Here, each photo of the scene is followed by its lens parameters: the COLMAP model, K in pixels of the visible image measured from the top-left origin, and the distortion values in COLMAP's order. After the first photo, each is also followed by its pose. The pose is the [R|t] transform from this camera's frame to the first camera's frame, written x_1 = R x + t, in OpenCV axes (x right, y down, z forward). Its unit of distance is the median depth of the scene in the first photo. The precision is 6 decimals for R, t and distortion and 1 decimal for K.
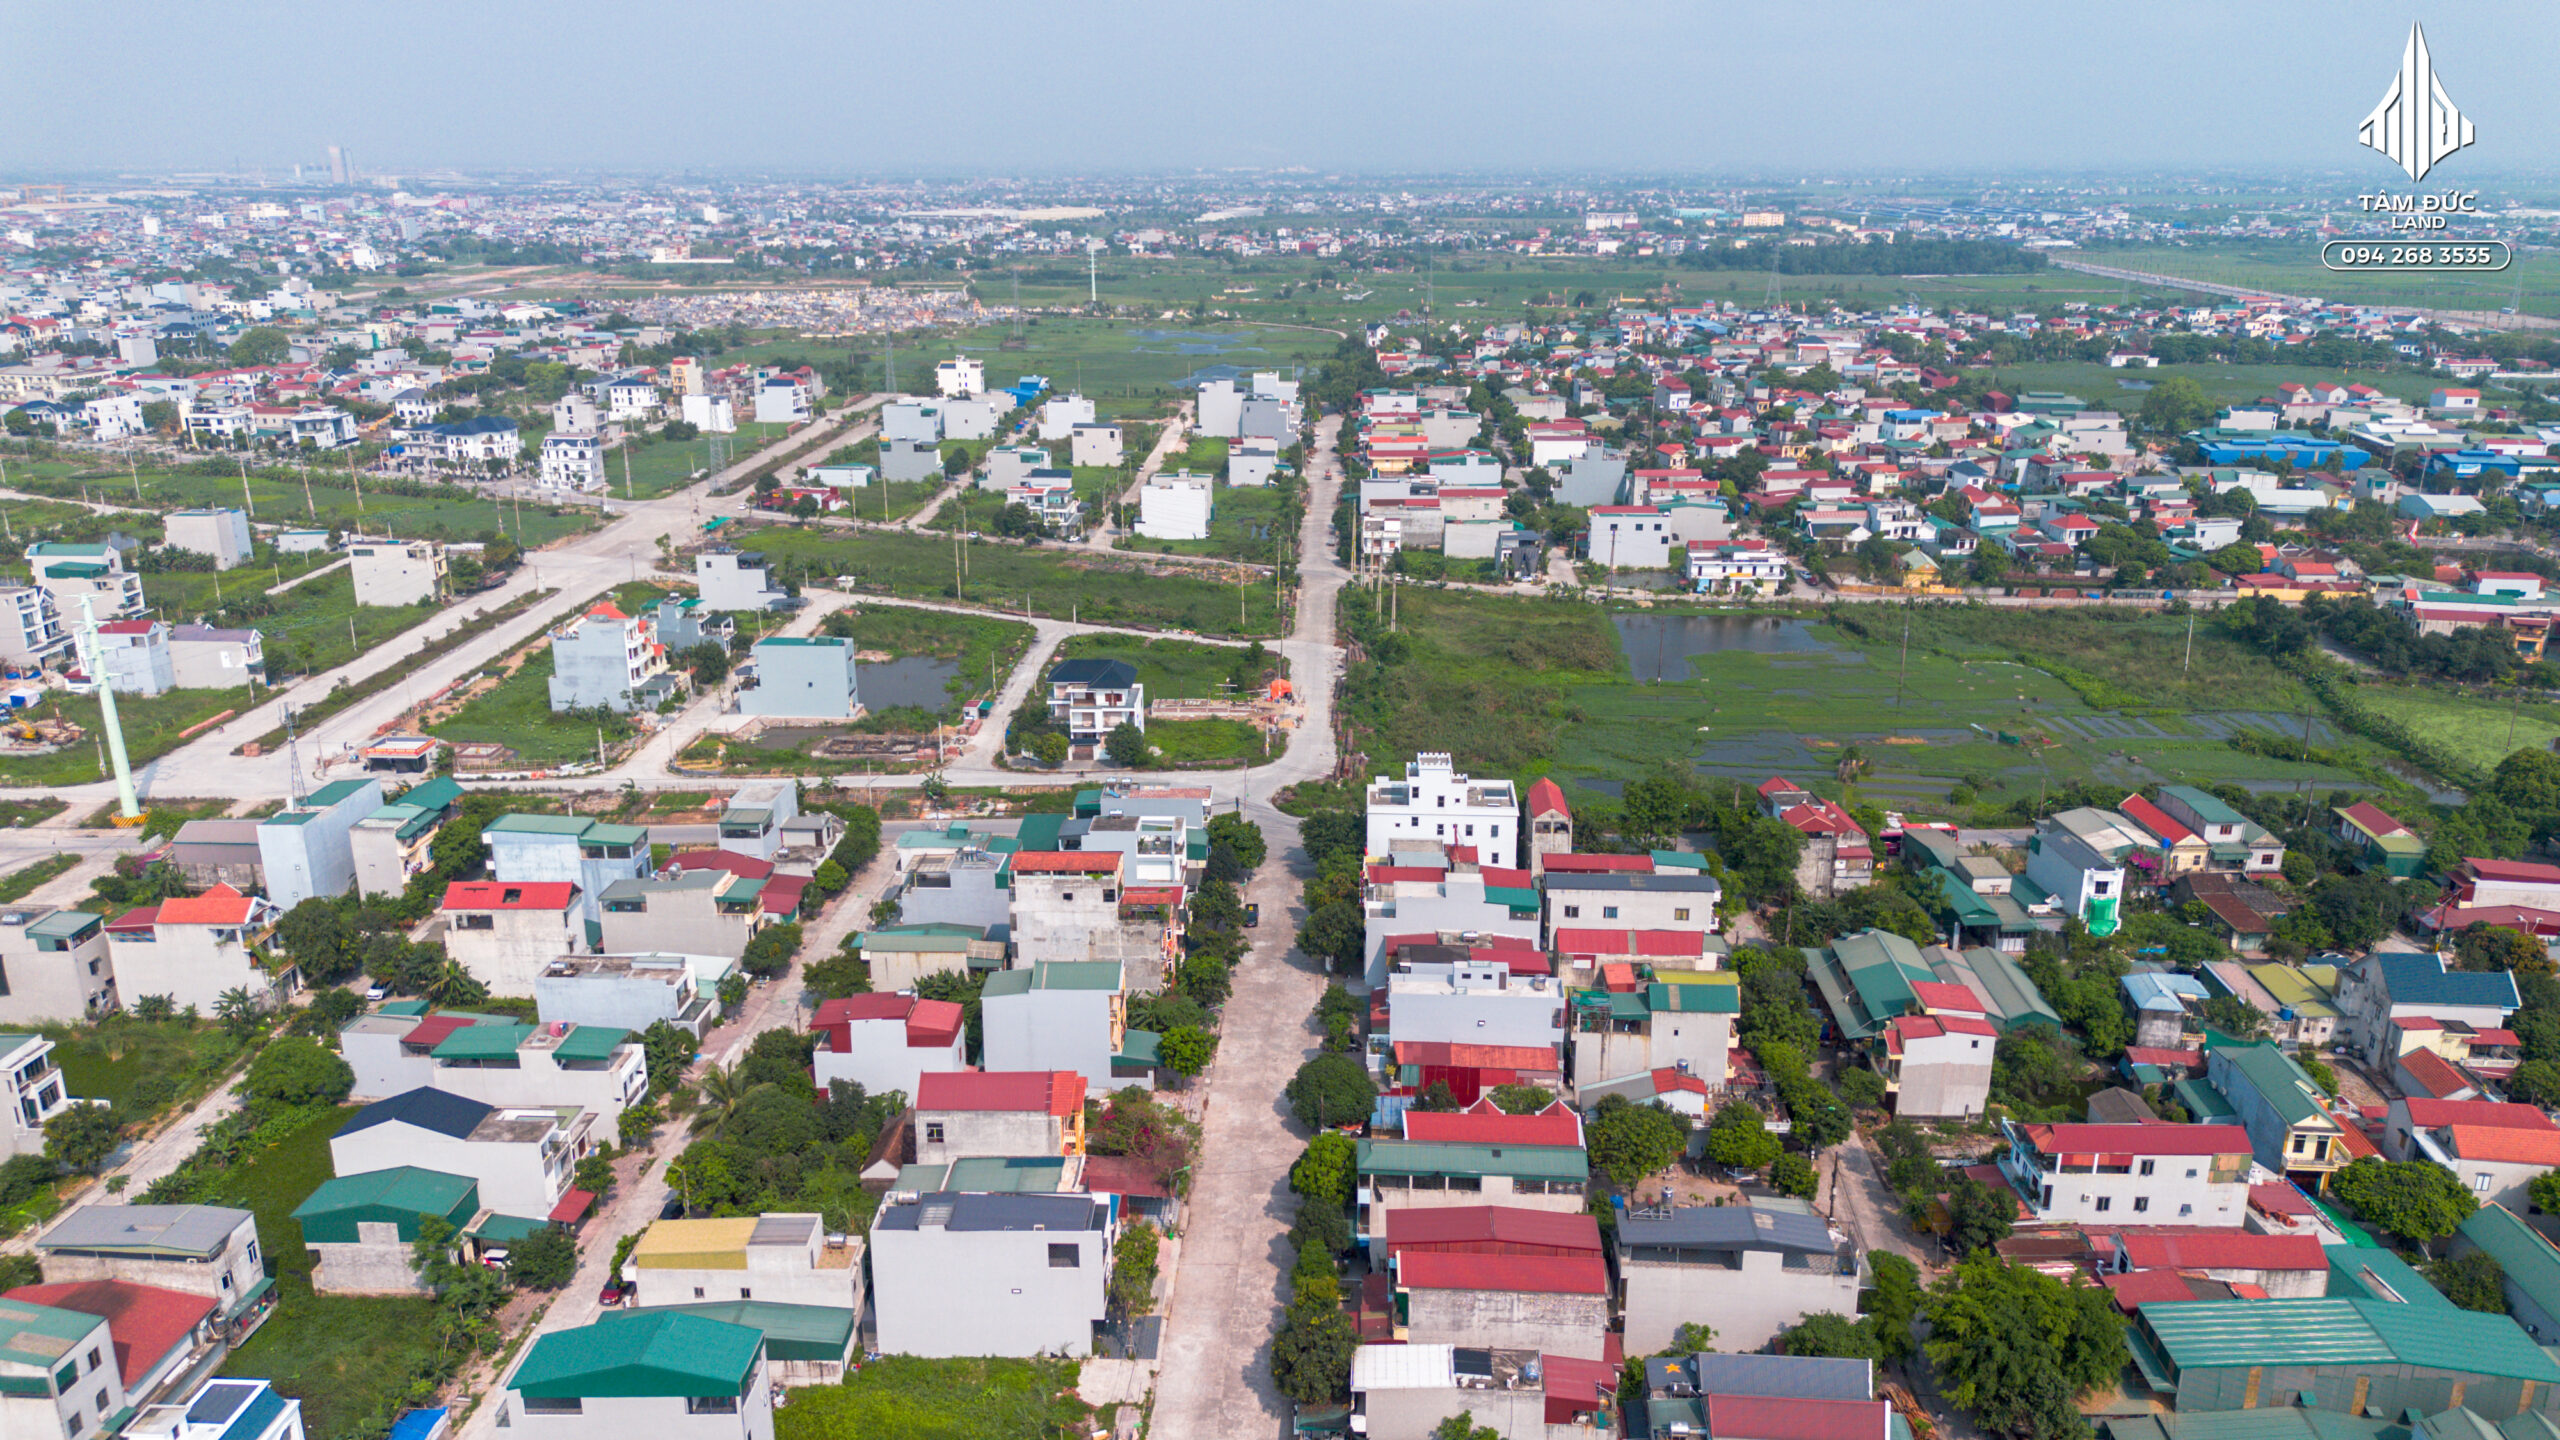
lens RADIAL K [[1817.2, 0, 1280.0], [0, 1817.2, 720.0], [0, 0, 1]] dist [0.071927, -0.079866]
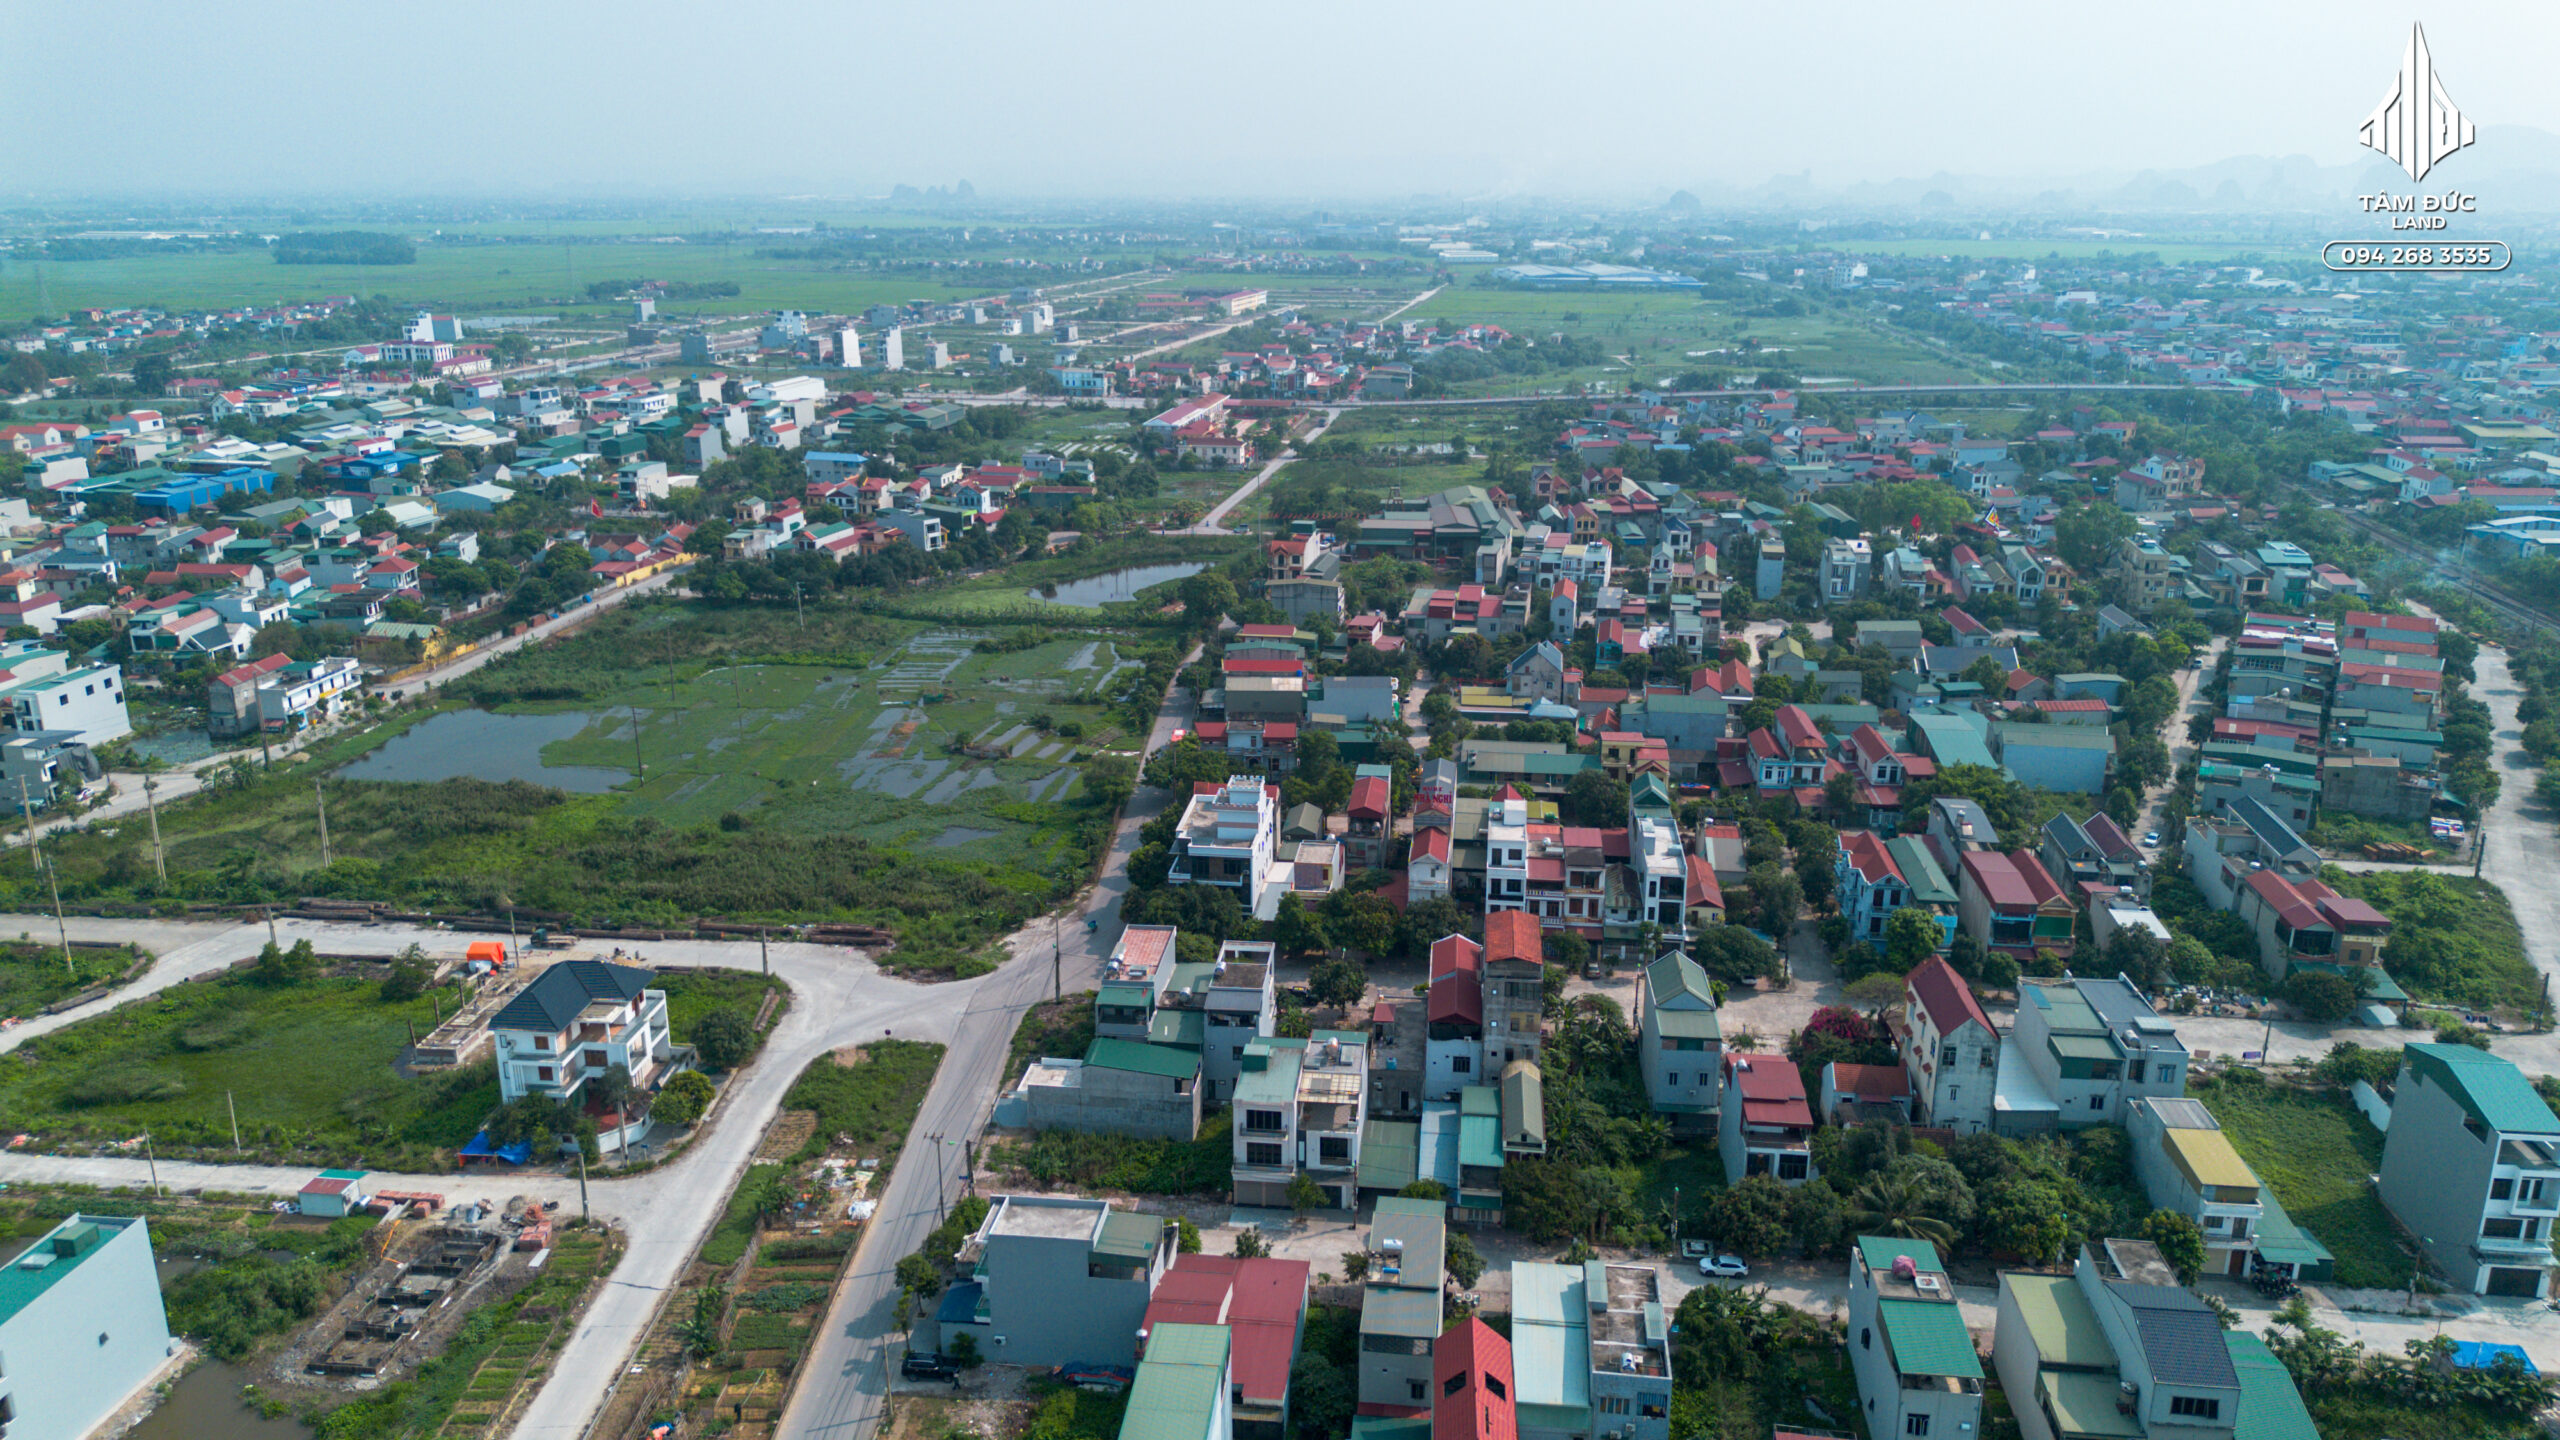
lens RADIAL K [[1817.2, 0, 1280.0], [0, 1817.2, 720.0], [0, 0, 1]] dist [0.071927, -0.079866]
pose [[0.065606, -0.280938, 0.957481, -0.545110], [0.301009, 0.920420, 0.249439, -0.159735], [-0.951362, 0.271846, 0.144950, 0.549472]]
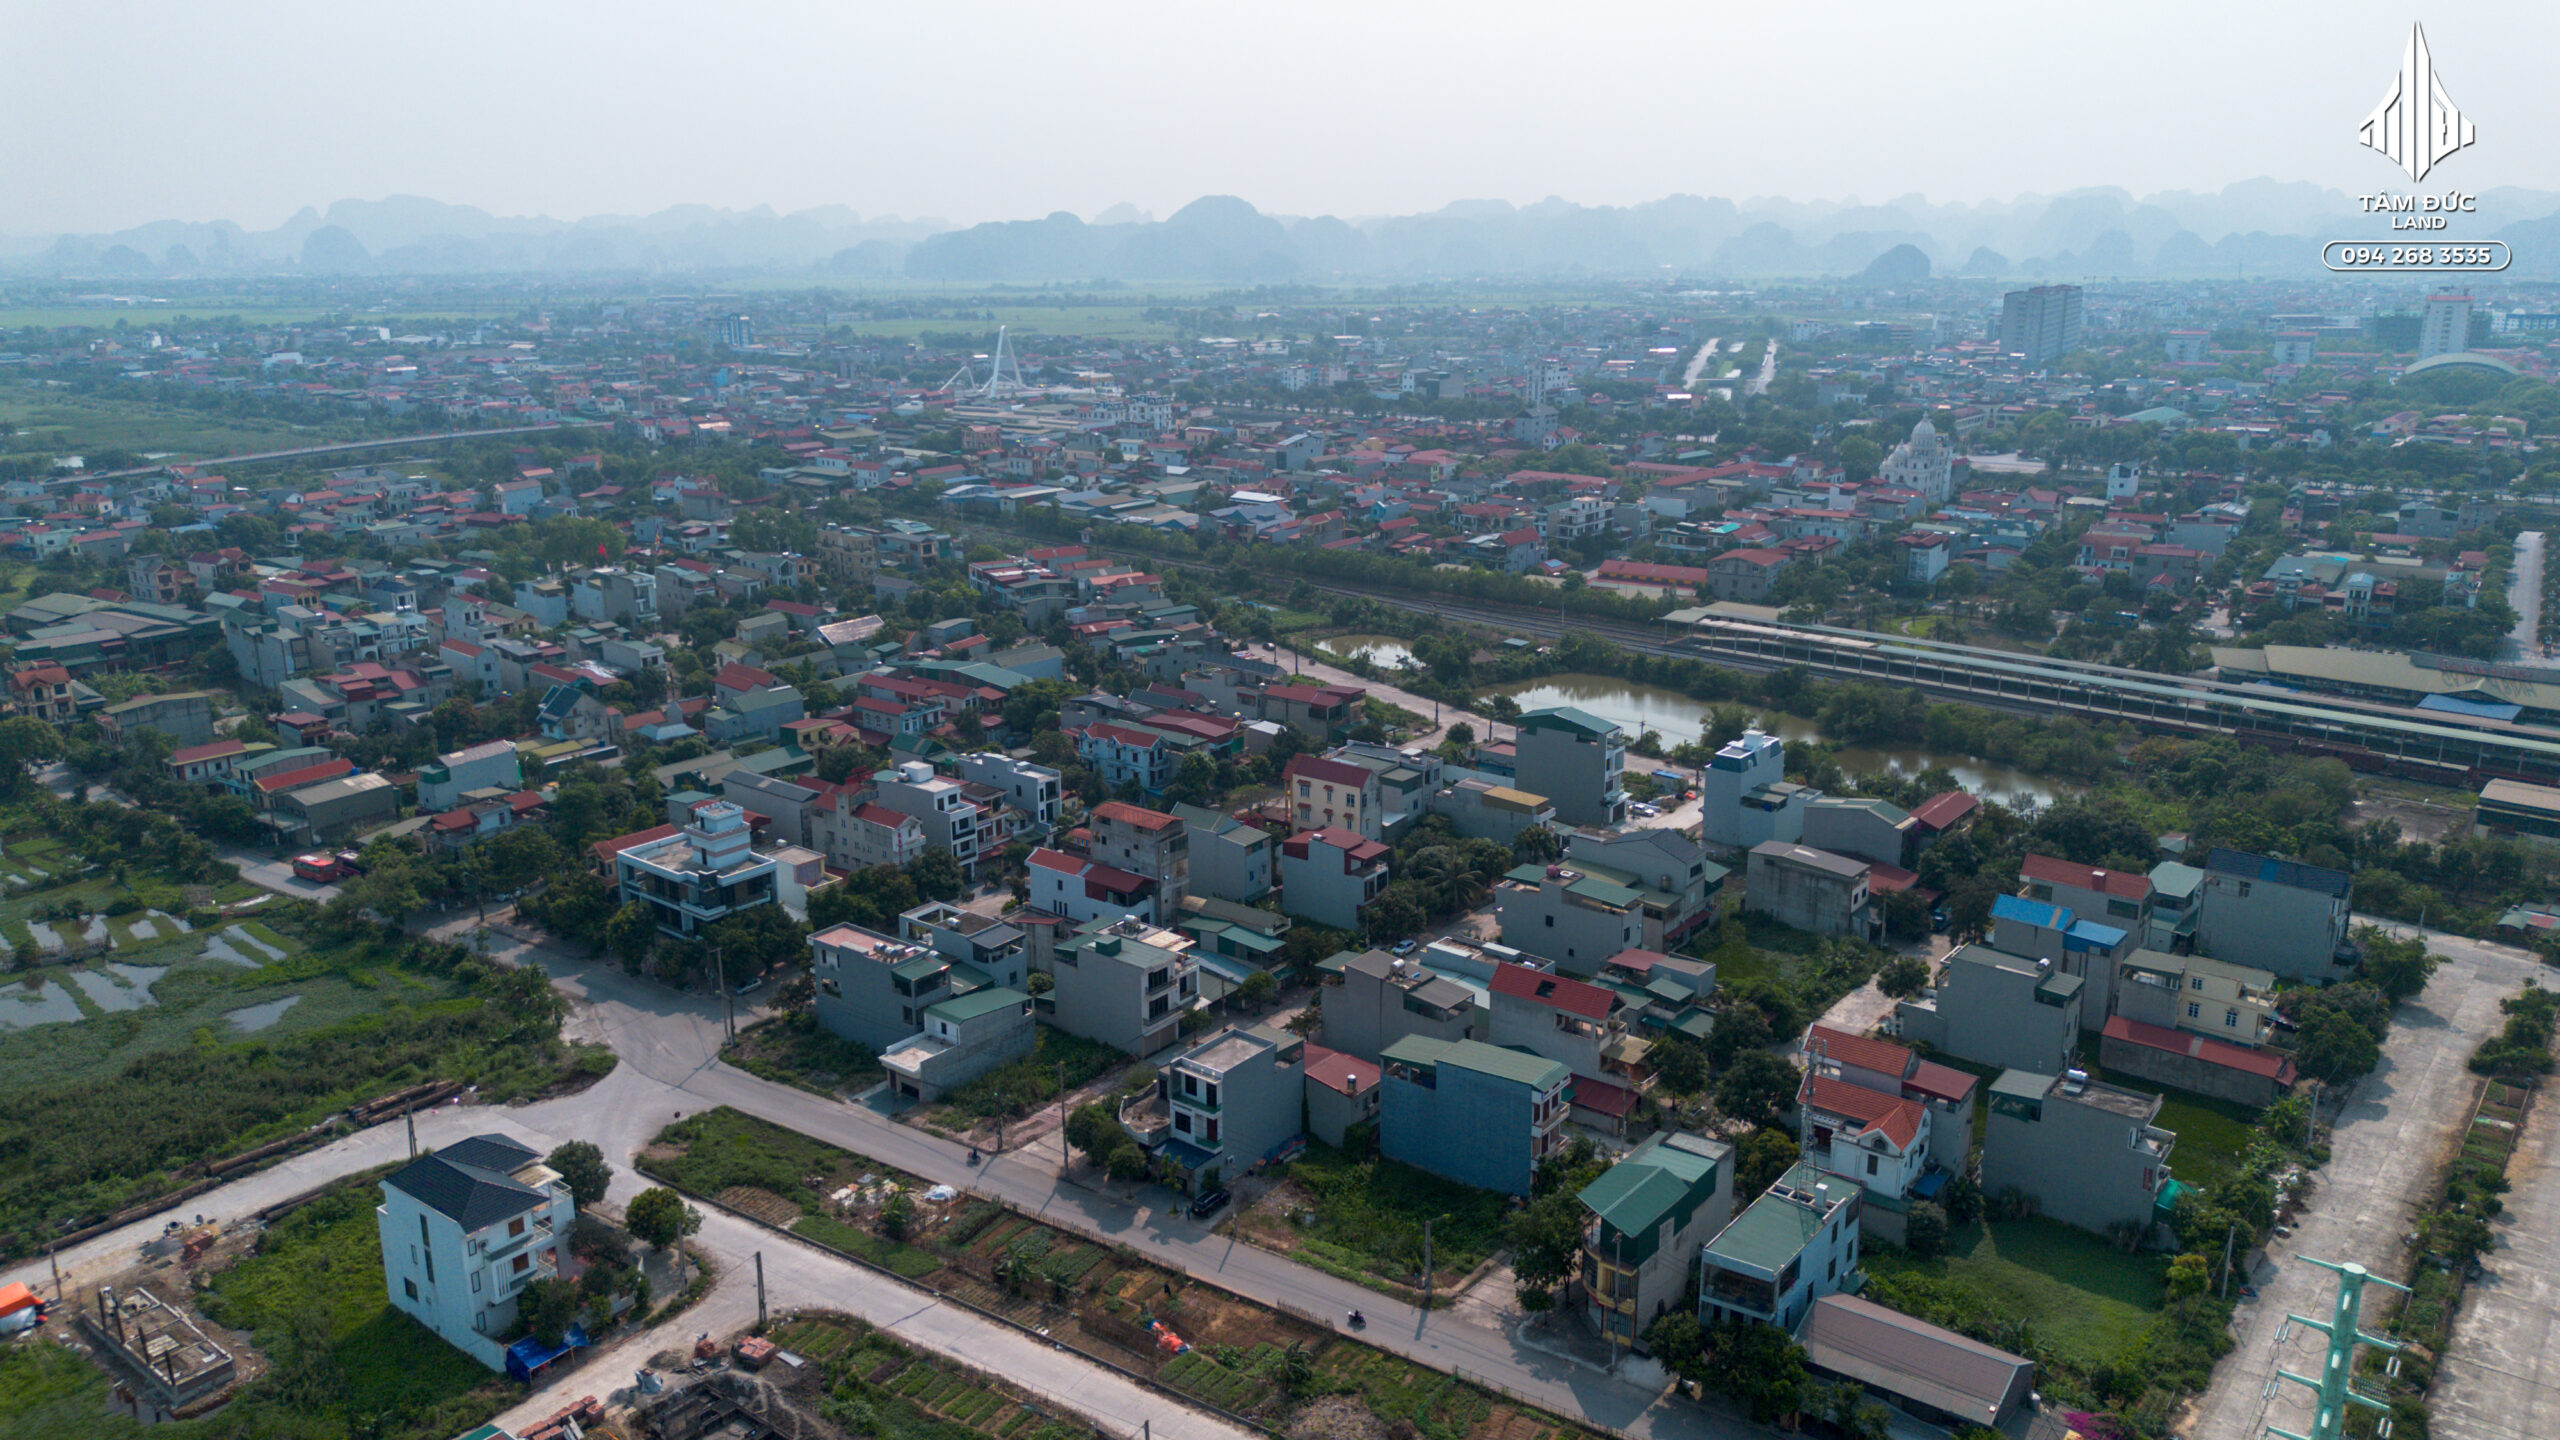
lens RADIAL K [[1817.2, 0, 1280.0], [0, 1817.2, 720.0], [0, 0, 1]] dist [0.071927, -0.079866]
pose [[-0.825384, -0.139692, 0.547016, -0.468746], [0.171743, 0.860862, 0.478978, -0.290943], [-0.537815, 0.489287, -0.686551, 0.977449]]
